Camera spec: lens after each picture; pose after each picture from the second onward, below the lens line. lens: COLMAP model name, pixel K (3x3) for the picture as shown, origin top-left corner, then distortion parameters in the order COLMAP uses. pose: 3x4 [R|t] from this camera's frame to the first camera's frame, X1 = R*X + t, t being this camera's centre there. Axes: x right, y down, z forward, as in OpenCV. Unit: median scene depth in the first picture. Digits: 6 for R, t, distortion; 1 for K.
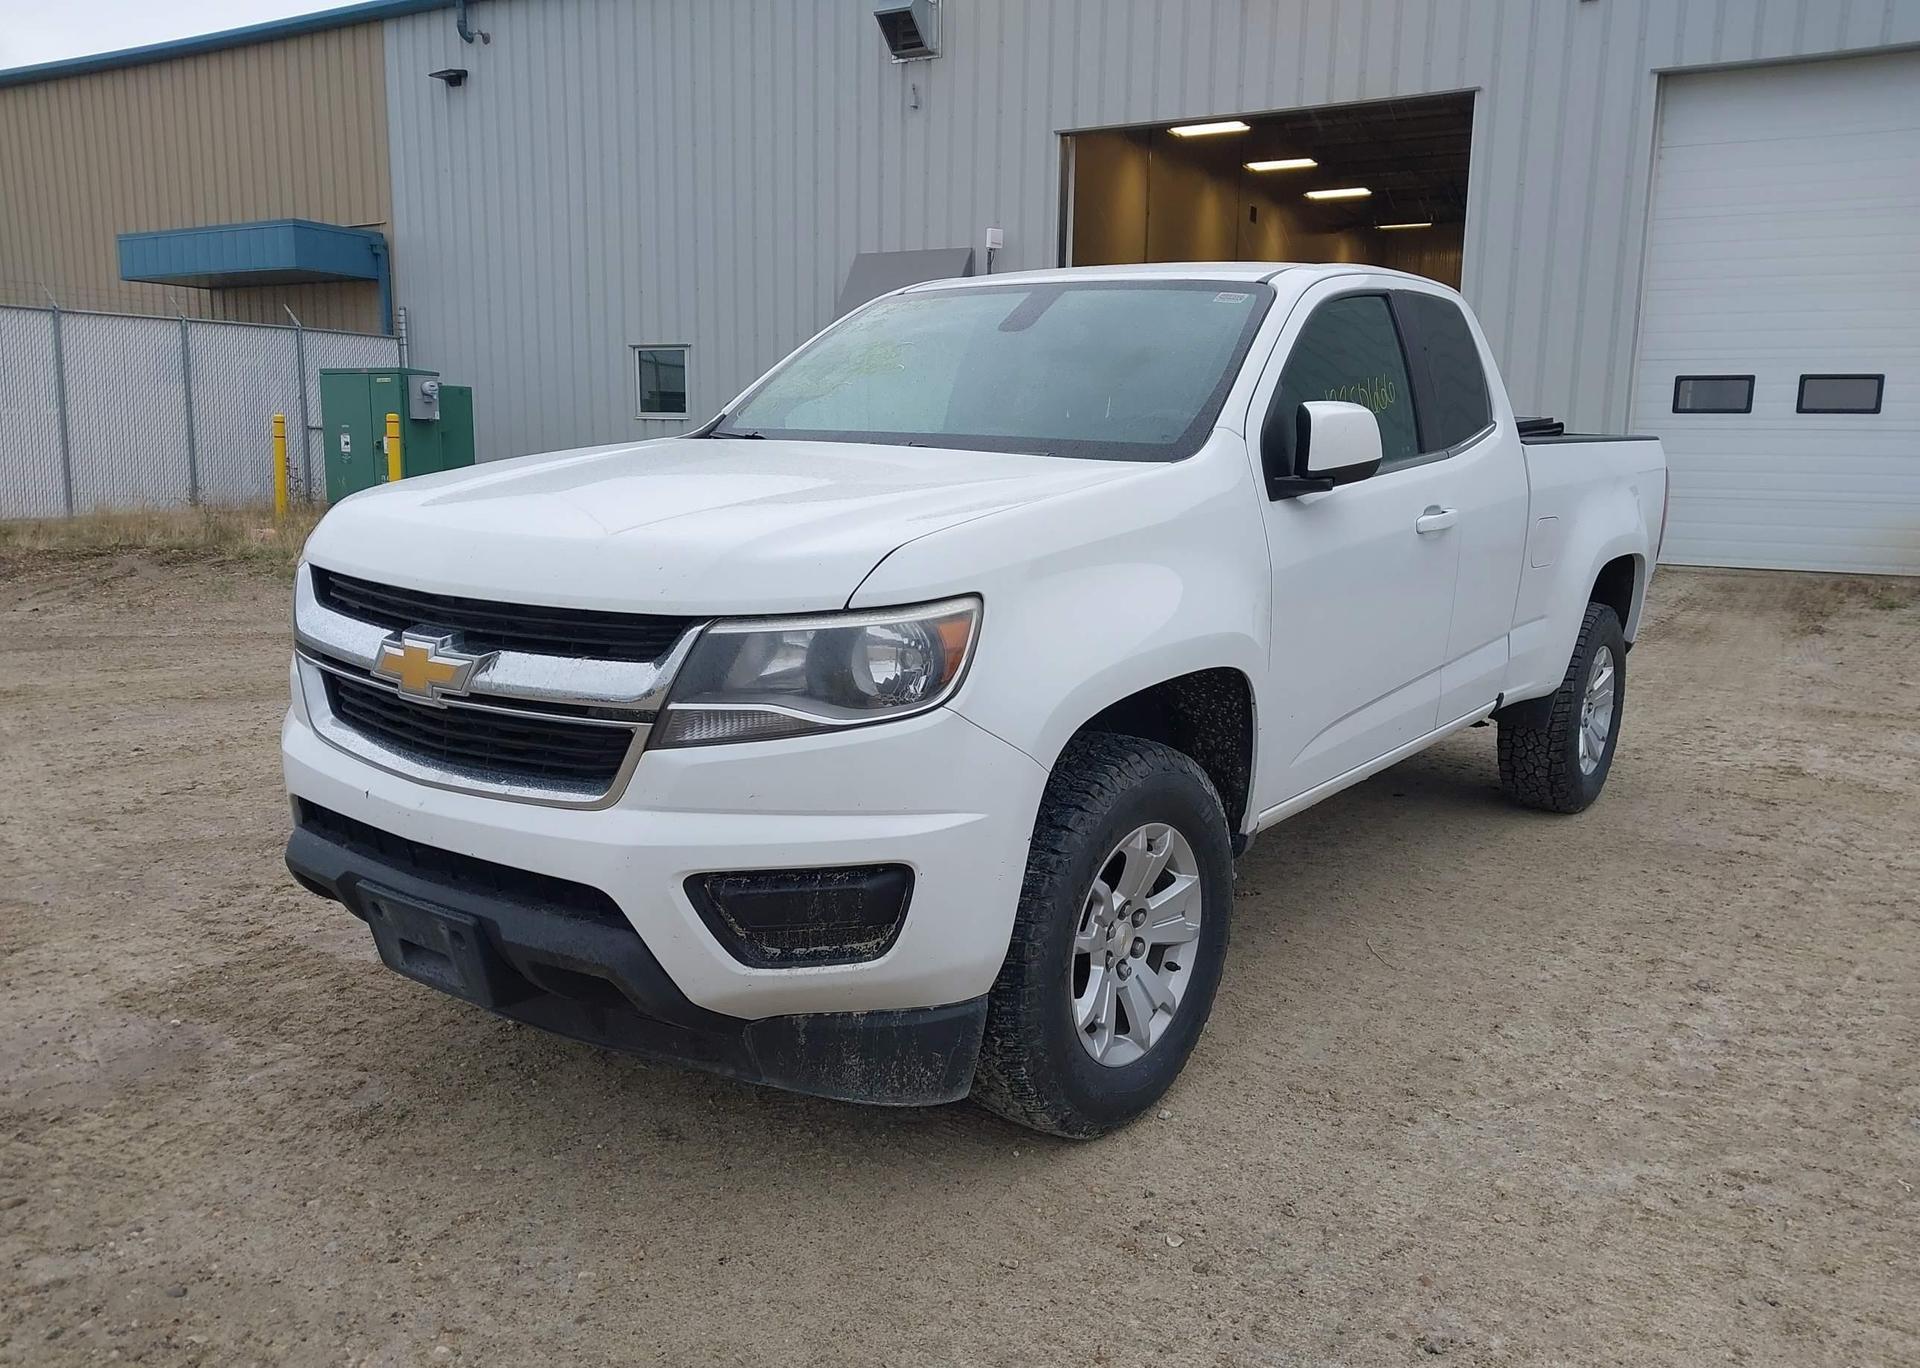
lens RADIAL K [[1504.0, 0, 973.4], [0, 1504.0, 675.3], [0, 0, 1]] dist [0.040681, -0.050666]
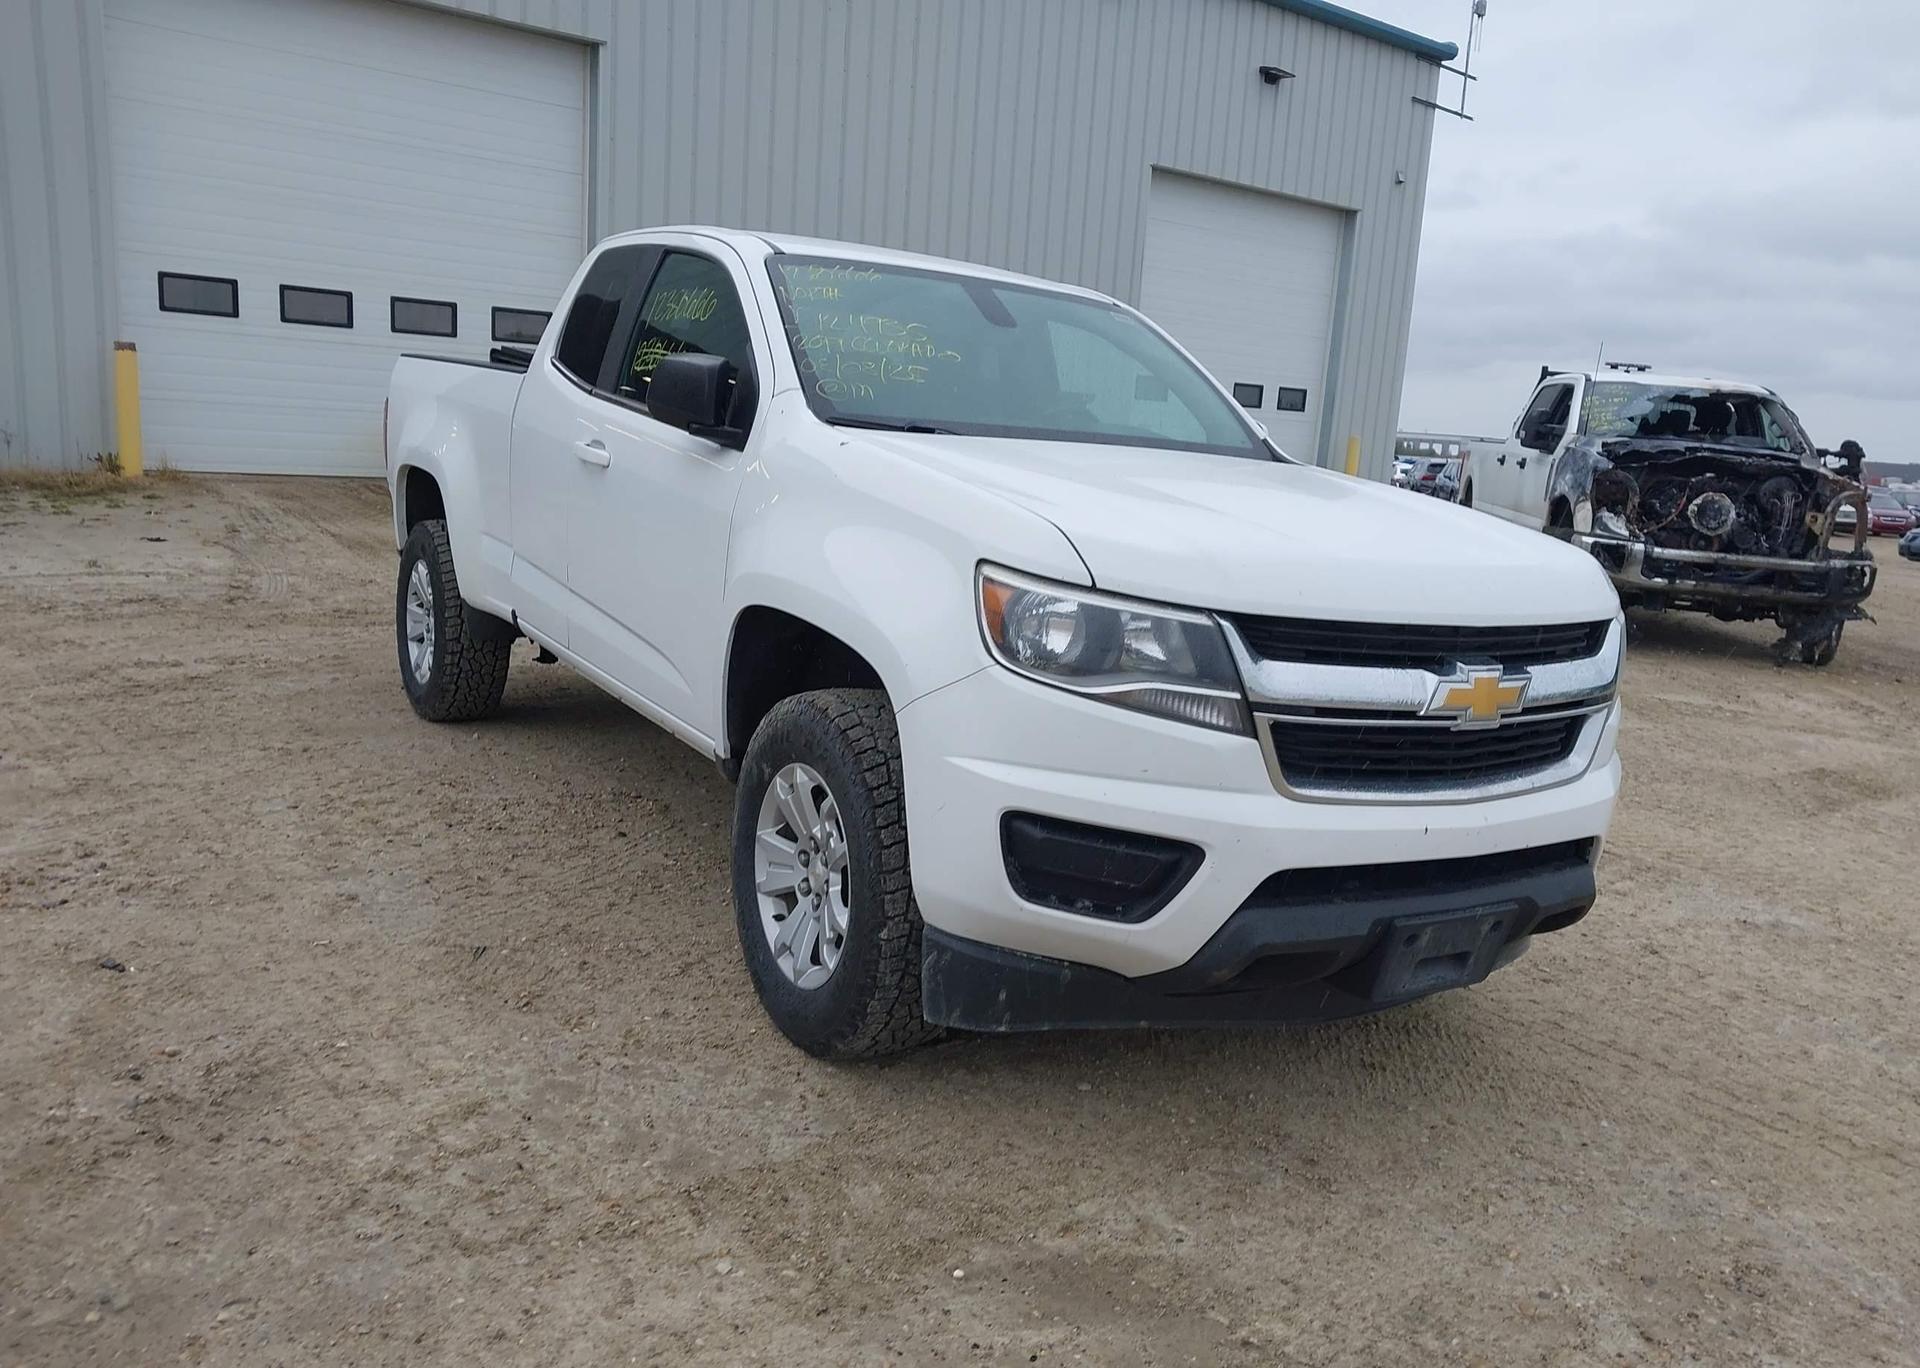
lens RADIAL K [[1504.0, 0, 976.5], [0, 1504.0, 702.0], [0, 0, 1]] dist [0.040681, -0.050666]
pose [[0.356344, -0.166902, 0.919327, -1.140166], [0.075353, 0.985845, 0.149770, -0.145384], [-0.931312, 0.015904, 0.363876, 0.728751]]
